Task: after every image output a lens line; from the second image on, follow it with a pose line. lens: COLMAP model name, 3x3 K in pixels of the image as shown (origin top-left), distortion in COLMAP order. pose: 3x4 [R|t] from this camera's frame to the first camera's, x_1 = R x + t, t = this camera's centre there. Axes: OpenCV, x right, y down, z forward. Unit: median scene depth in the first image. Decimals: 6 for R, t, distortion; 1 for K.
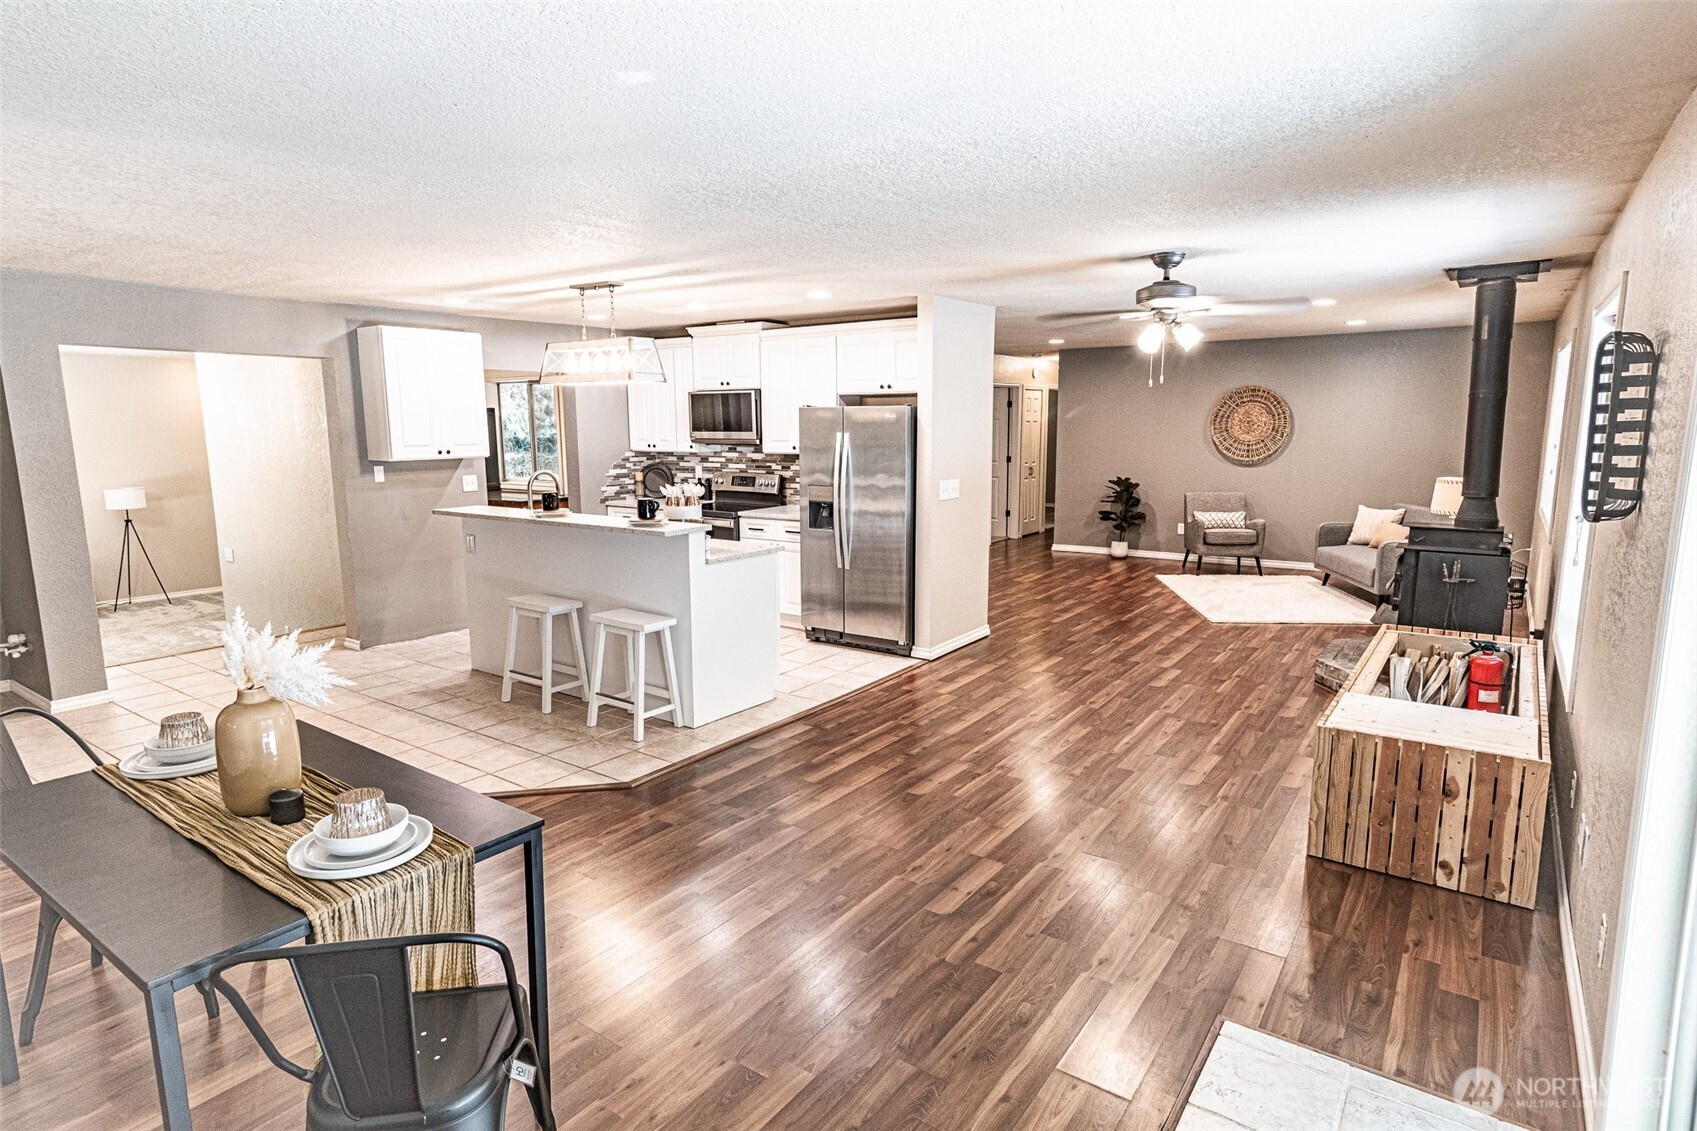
lens RADIAL K [[908.7, 0, 843.7], [0, 908.7, 564.8], [0, 0, 1]] dist [0.004122, 0.008600]
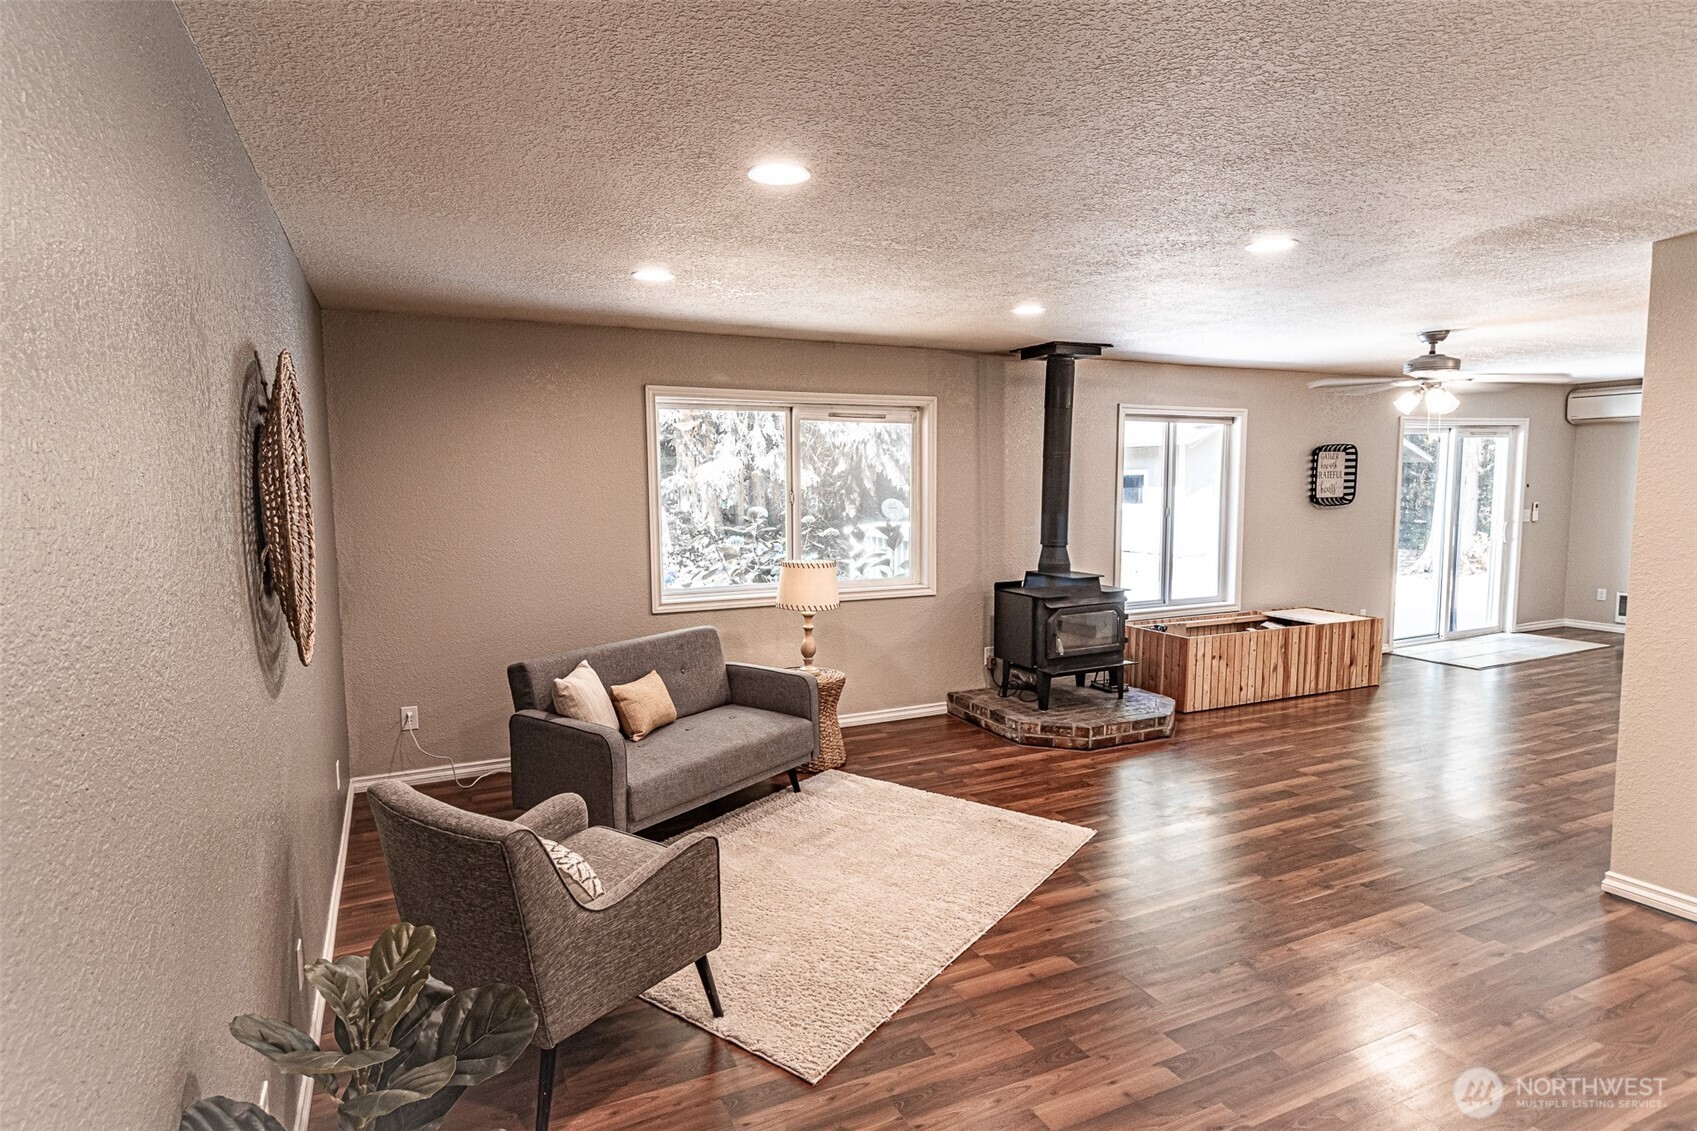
lens RADIAL K [[908.7, 0, 844.0], [0, 908.7, 565.7], [0, 0, 1]] dist [0.004122, 0.008600]
pose [[-0.876192, -0.031613, 0.480924, 0.311379], [0.091957, 0.968550, 0.231204, -0.273272], [-0.473108, 0.246803, -0.845729, 1.702556]]
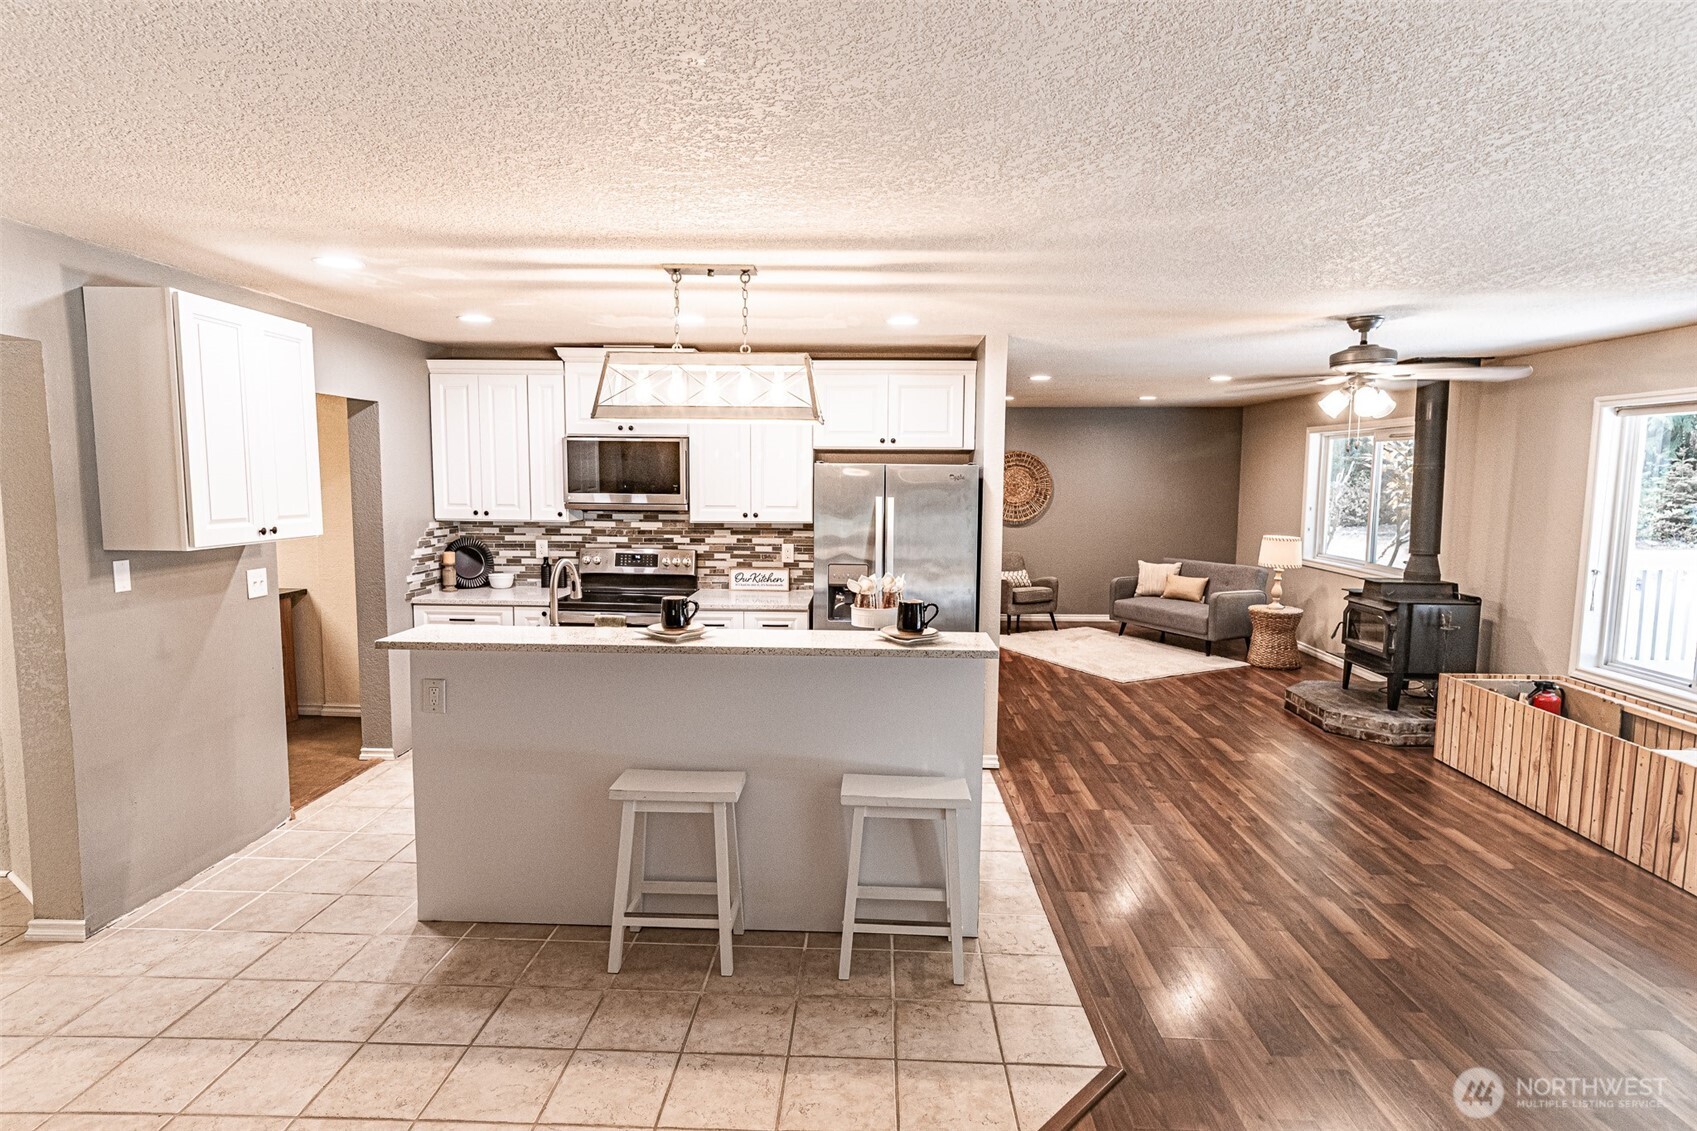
lens RADIAL K [[908.7, 0, 844.7], [0, 908.7, 568.1], [0, 0, 1]] dist [0.004122, 0.008600]
pose [[0.834595, -0.041749, 0.549280, -0.453722], [0.073447, 0.996655, -0.035844, -0.056509], [-0.545946, 0.070258, 0.834869, 0.354550]]
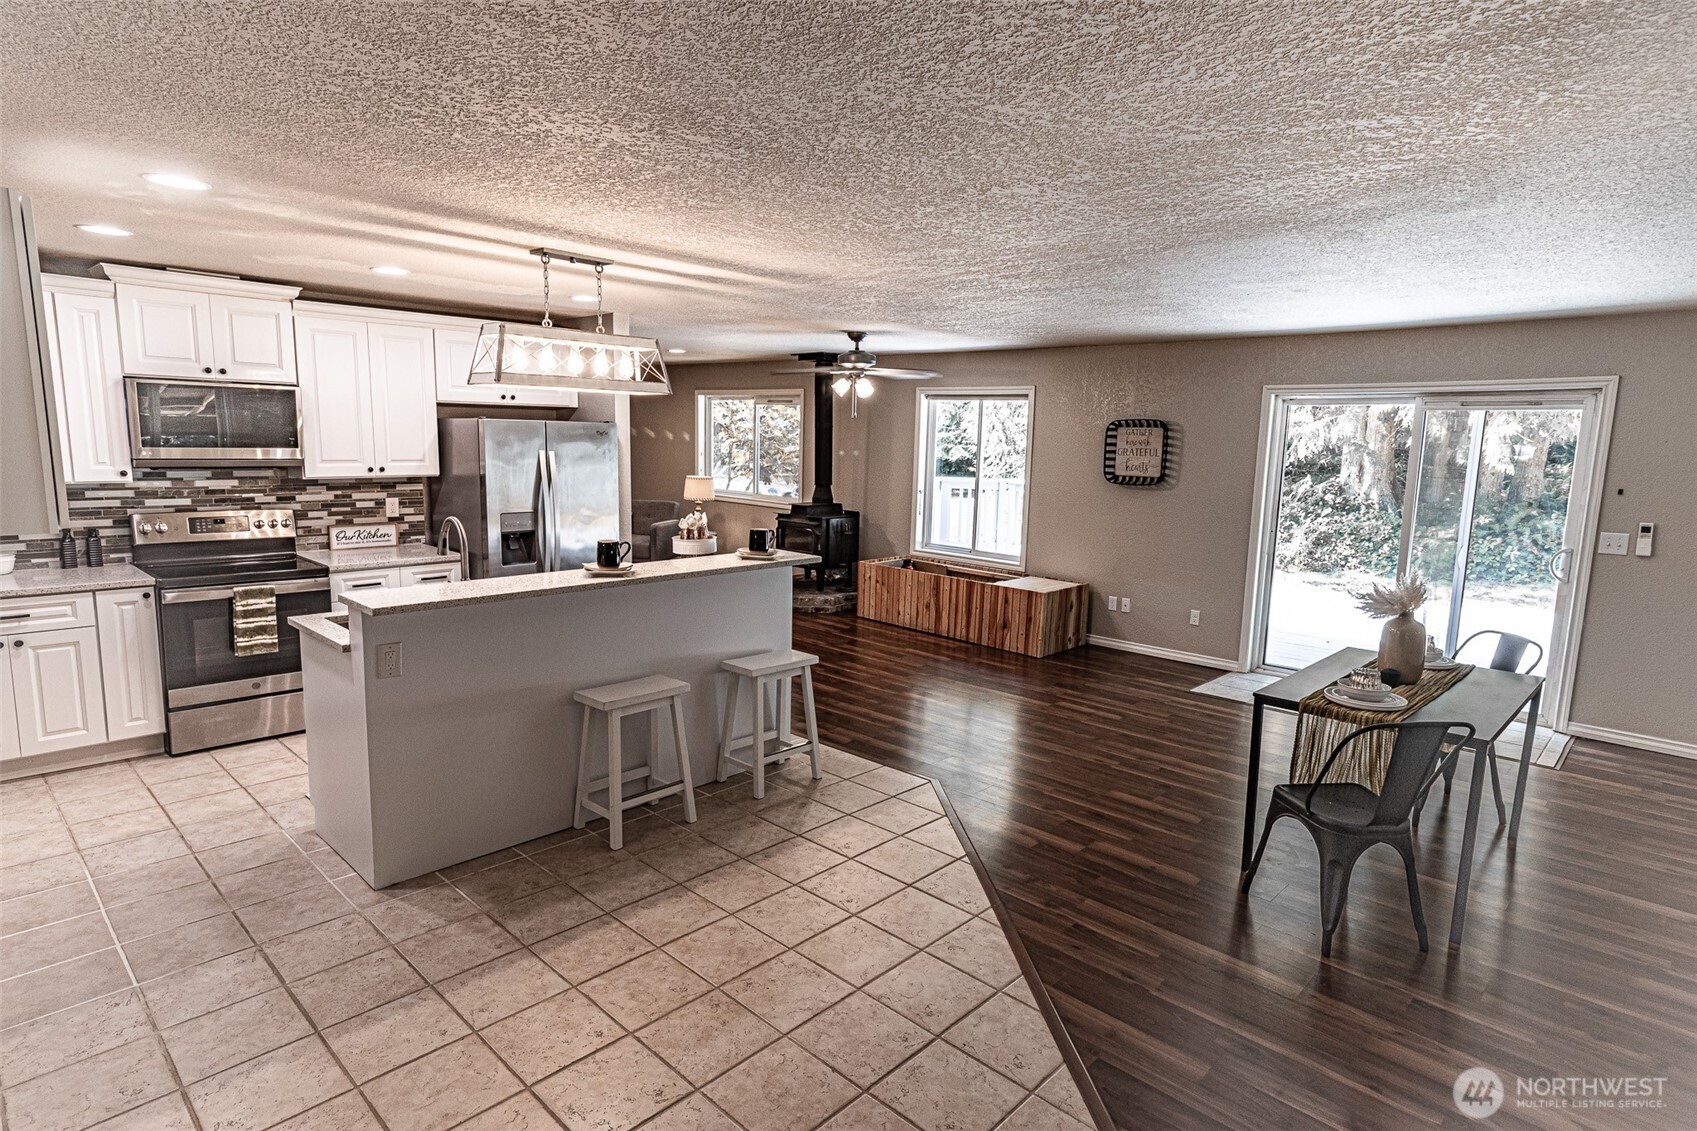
lens RADIAL K [[908.7, 0, 840.3], [0, 908.7, 561.4], [0, 0, 1]] dist [0.004122, 0.008600]
pose [[0.149639, -0.129870, 0.980174, -0.815467], [0.131727, 0.985118, 0.110415, -0.096478], [-0.979927, 0.112593, 0.164519, 0.571883]]
